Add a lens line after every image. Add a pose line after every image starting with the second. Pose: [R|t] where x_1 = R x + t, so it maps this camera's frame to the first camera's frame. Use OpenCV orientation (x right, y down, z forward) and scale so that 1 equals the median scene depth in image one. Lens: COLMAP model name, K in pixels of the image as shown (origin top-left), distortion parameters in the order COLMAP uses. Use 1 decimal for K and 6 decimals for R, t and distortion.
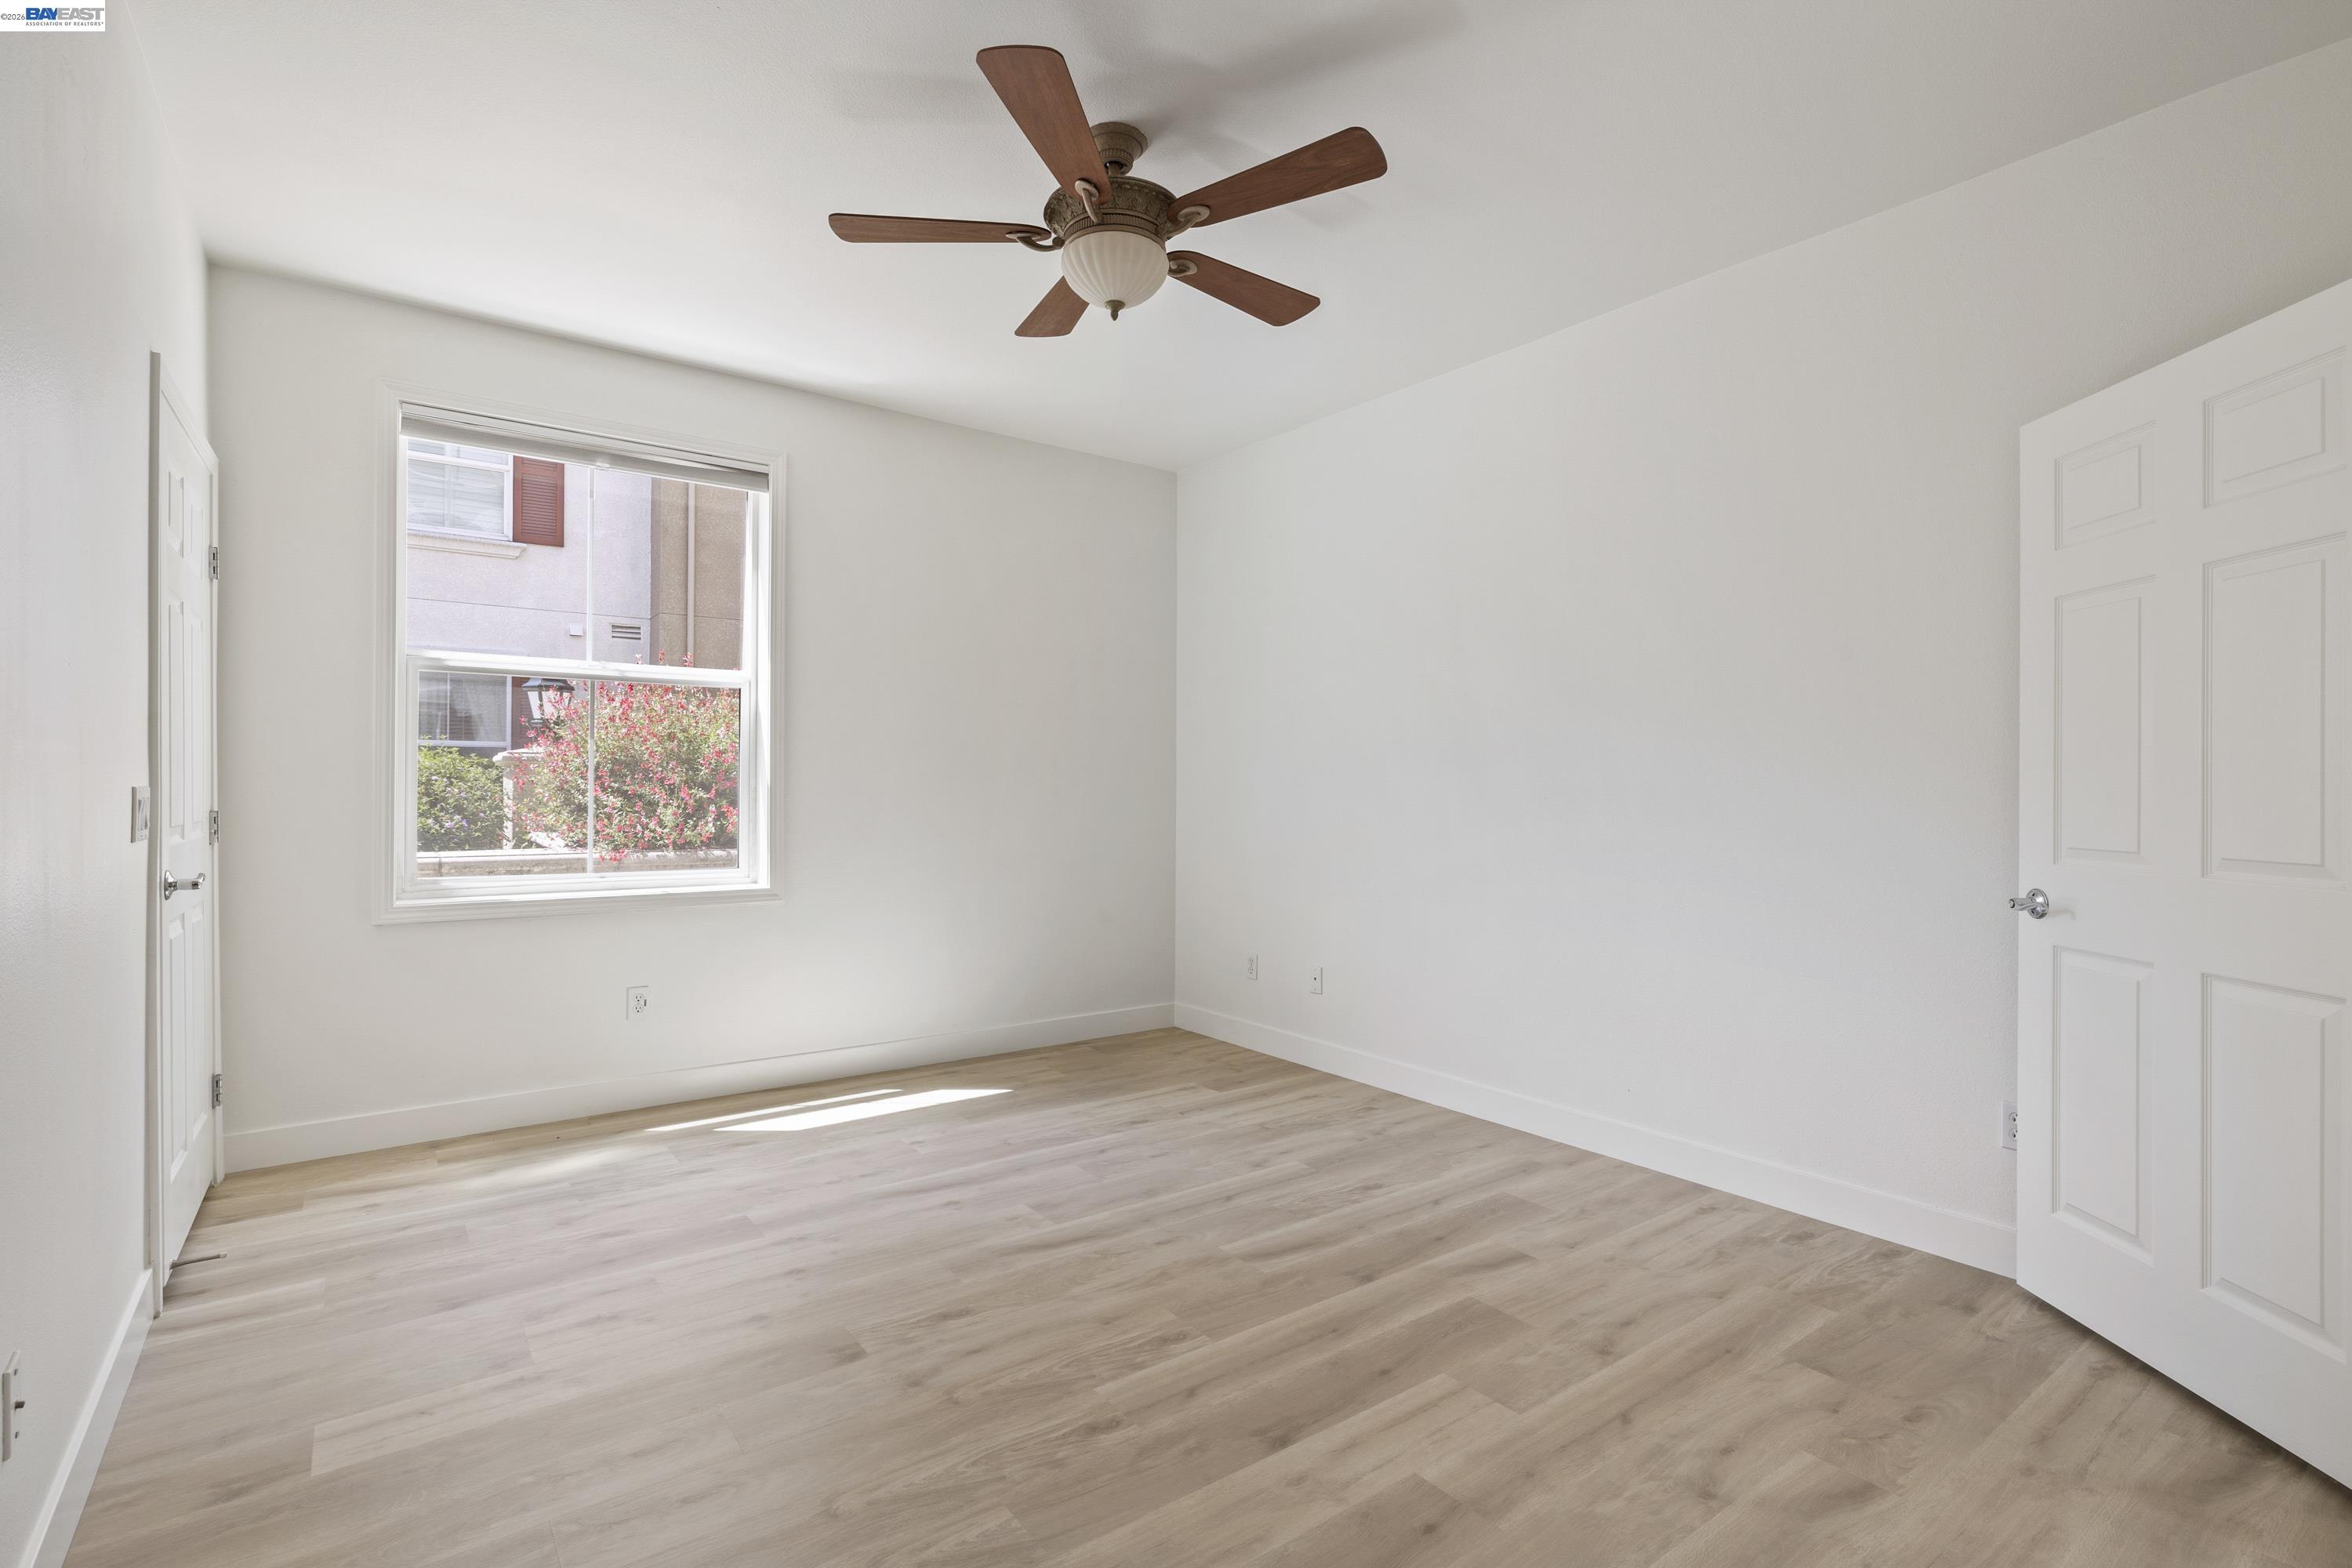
lens RADIAL K [[1129.1, 0, 1192.7], [0, 1129.1, 782.0], [0, 0, 1]] dist [-0.006285, 0.000839]
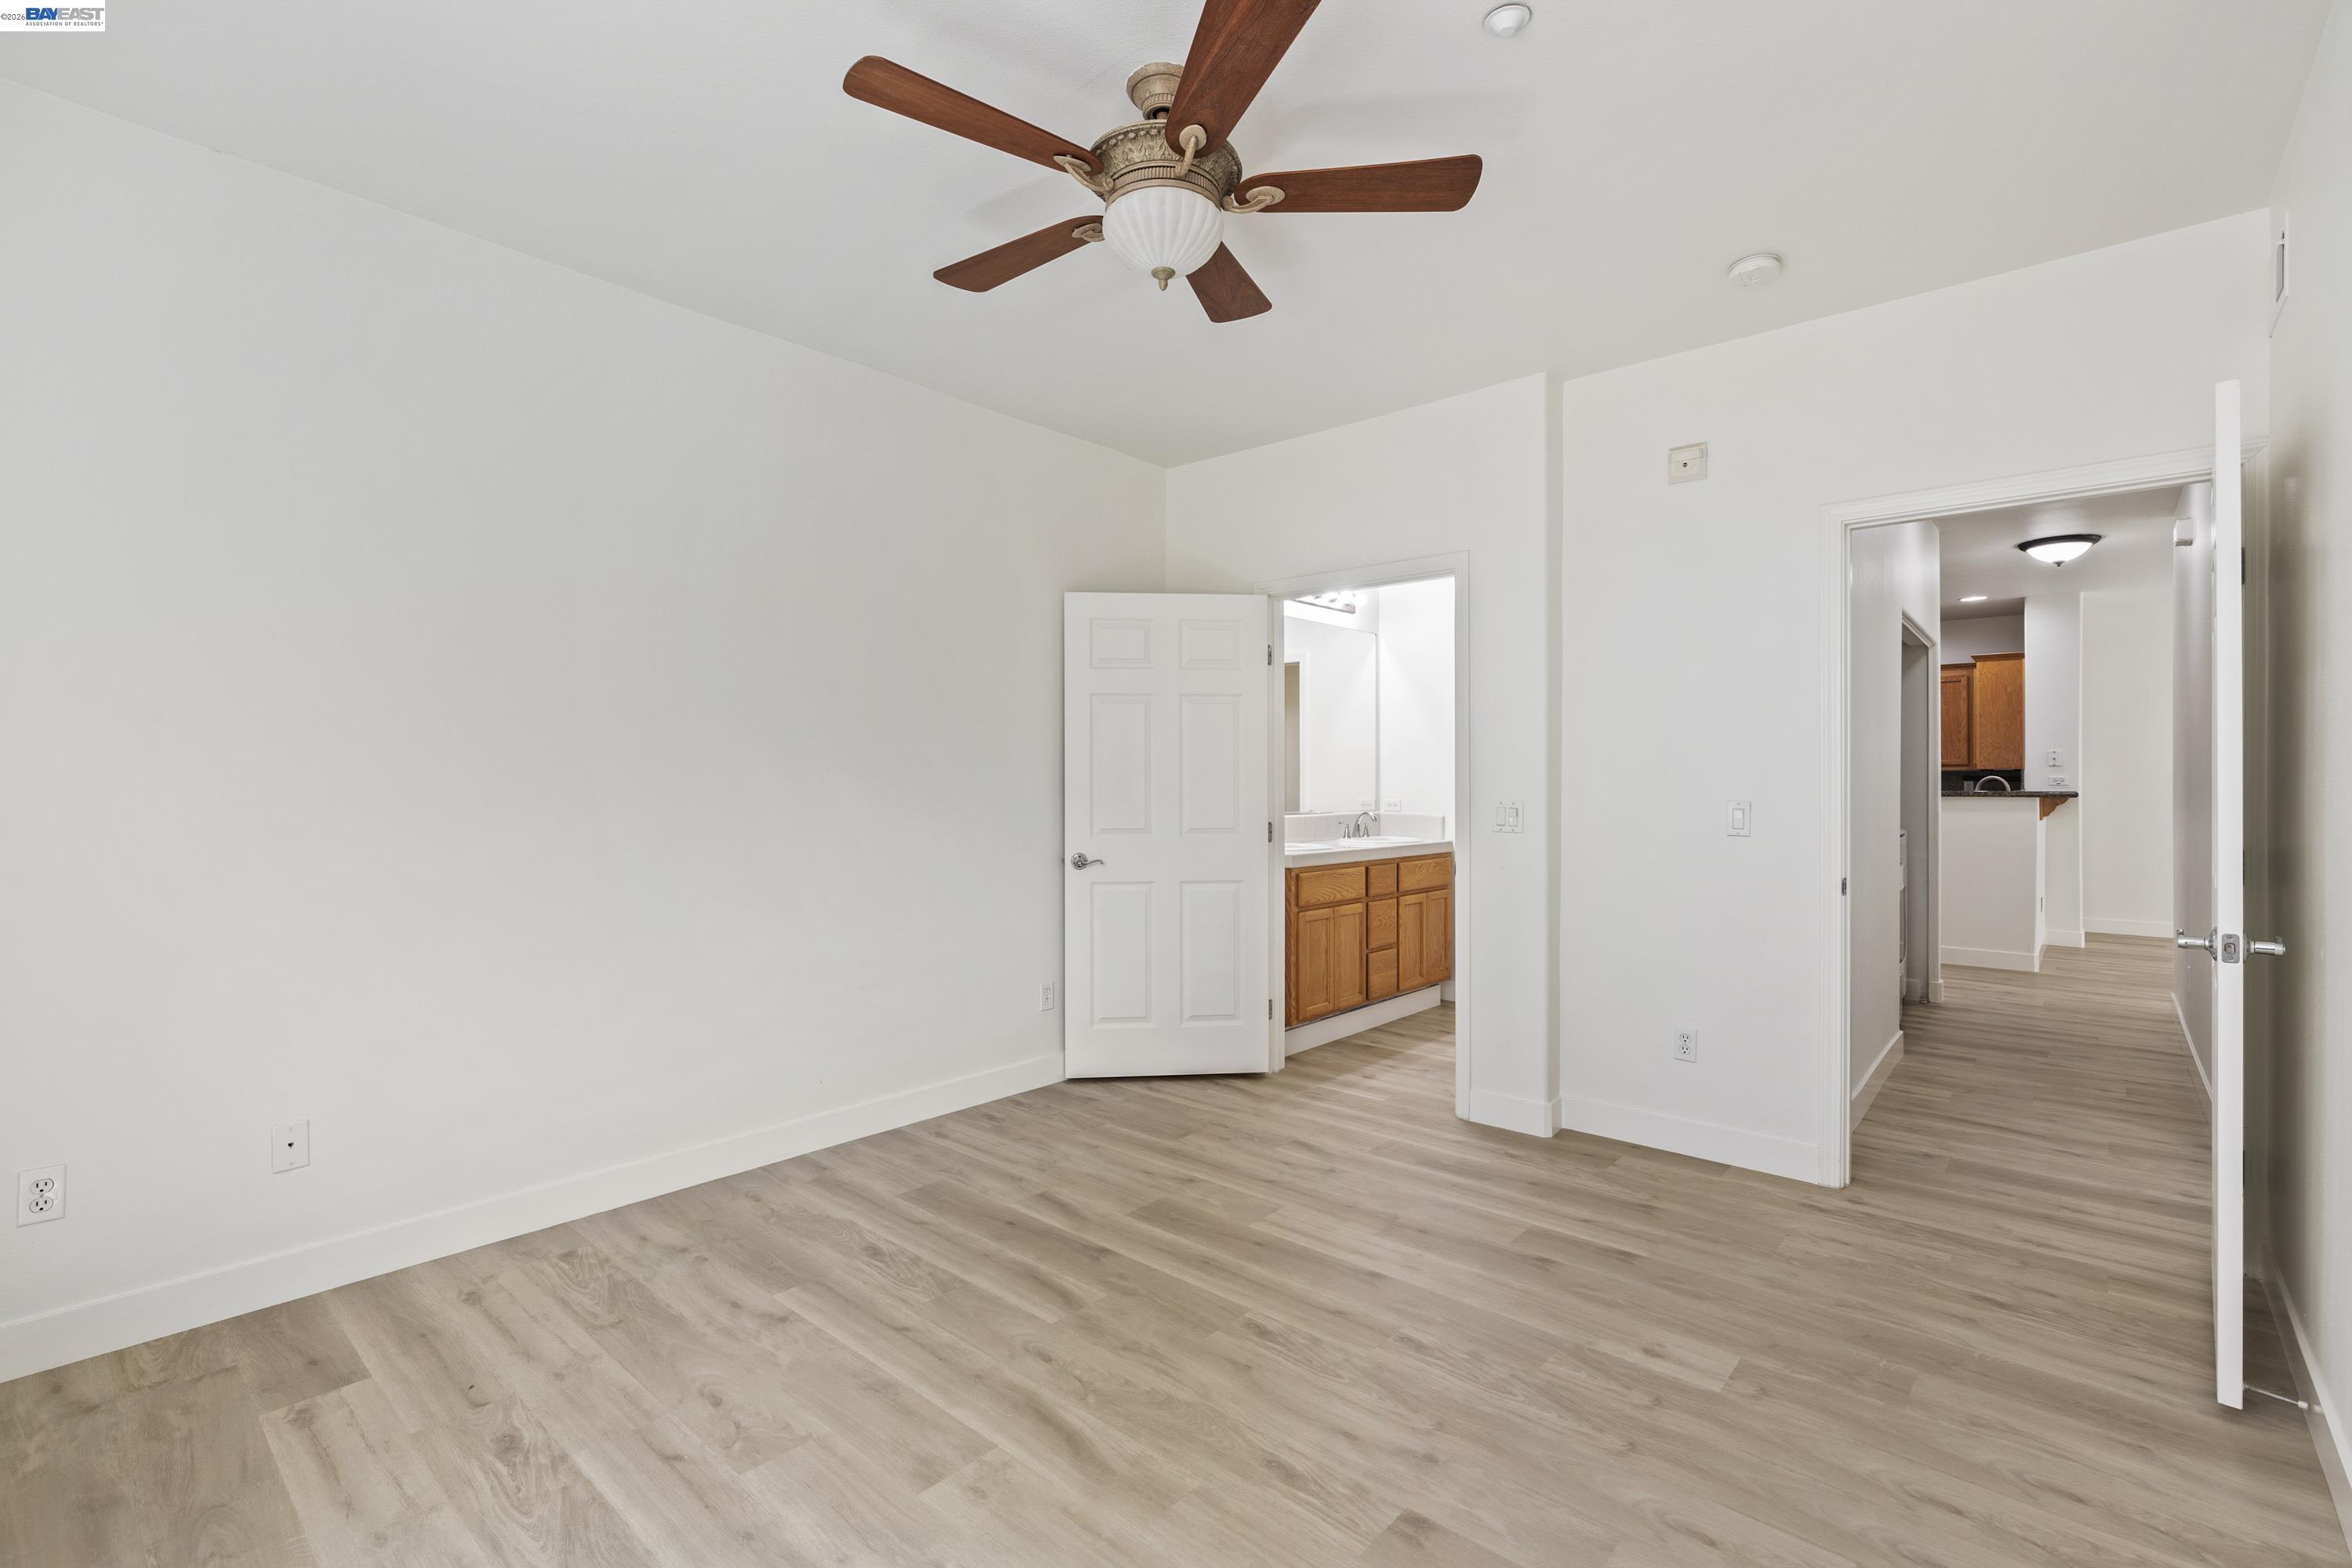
lens RADIAL K [[1047.6, 0, 1182.0], [0, 1047.6, 780.5], [0, 0, 1]] dist [-0.004790, 0.000306]
pose [[-0.210393, -0.004989, 0.977604, -0.867943], [-0.007063, 0.999969, 0.003583, -0.027305], [-0.977591, -0.006151, -0.210422, 1.145888]]
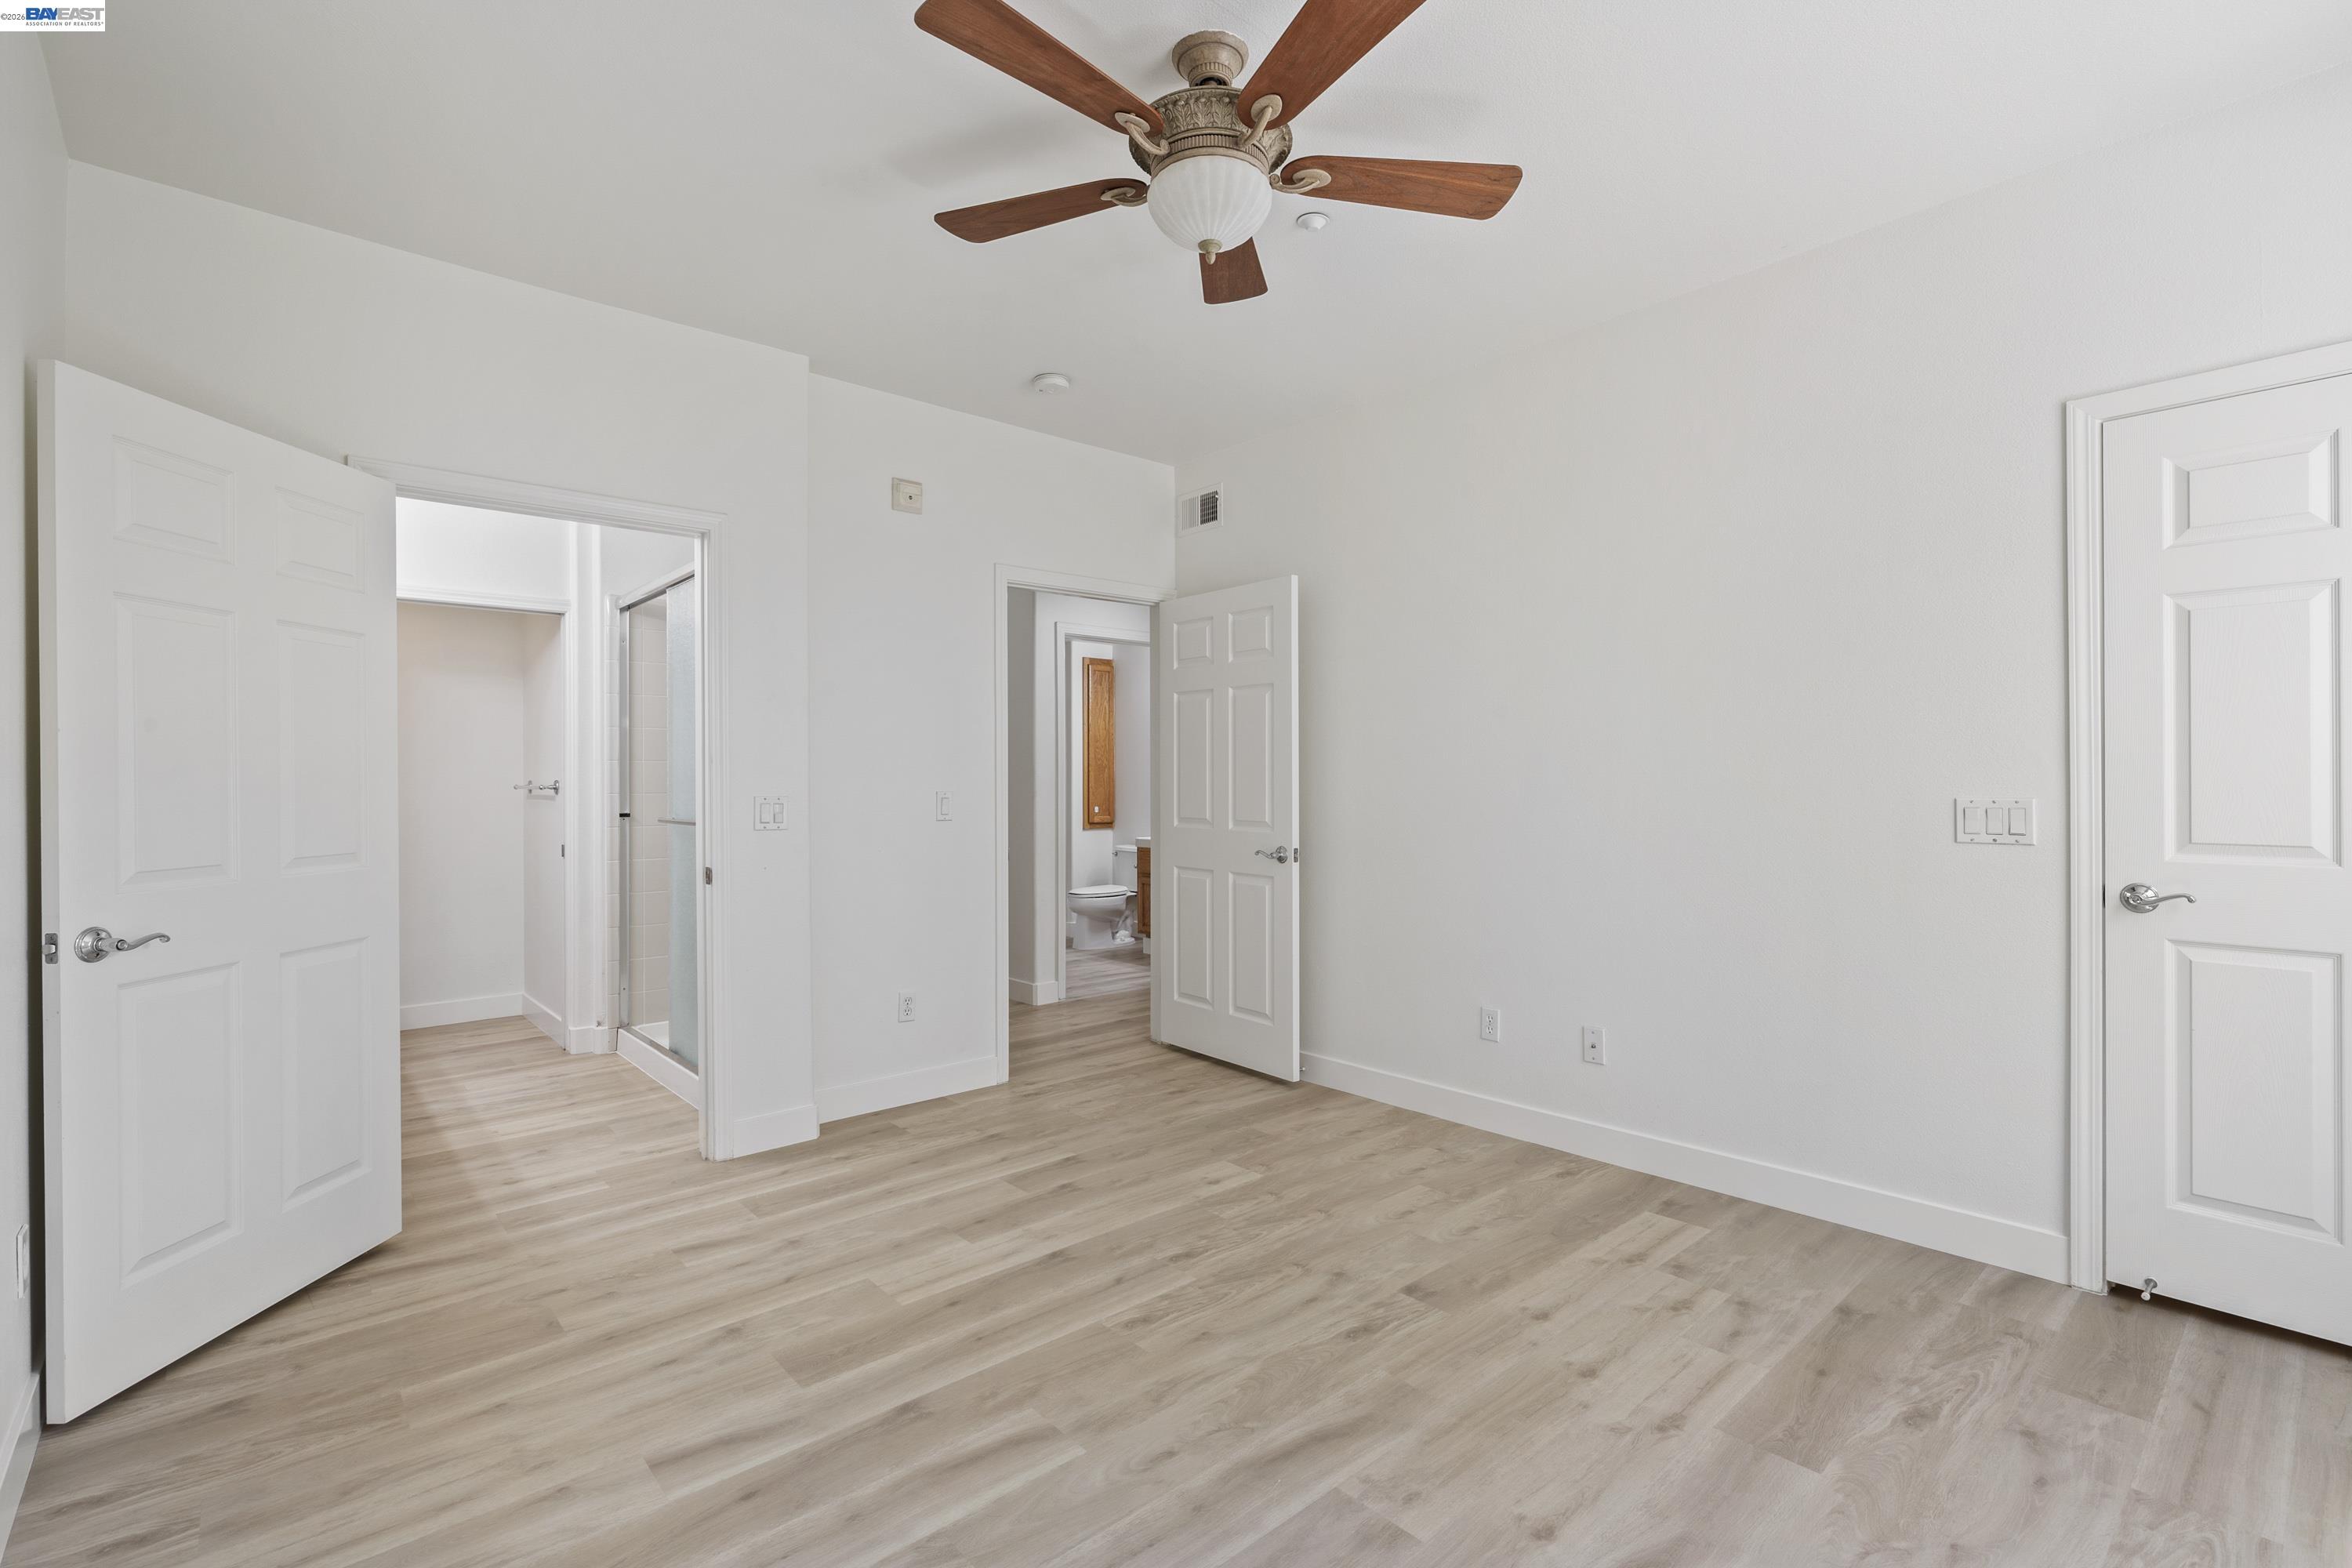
lens RADIAL K [[1047.6, 0, 1190.8], [0, 1047.6, 751.1], [0, 0, 1]] dist [-0.004790, 0.000306]
pose [[-0.996513, -0.002132, -0.083407, 0.014180], [0.000499, 0.999503, -0.031512, -0.011626], [0.083433, -0.031443, -0.996017, 1.788991]]
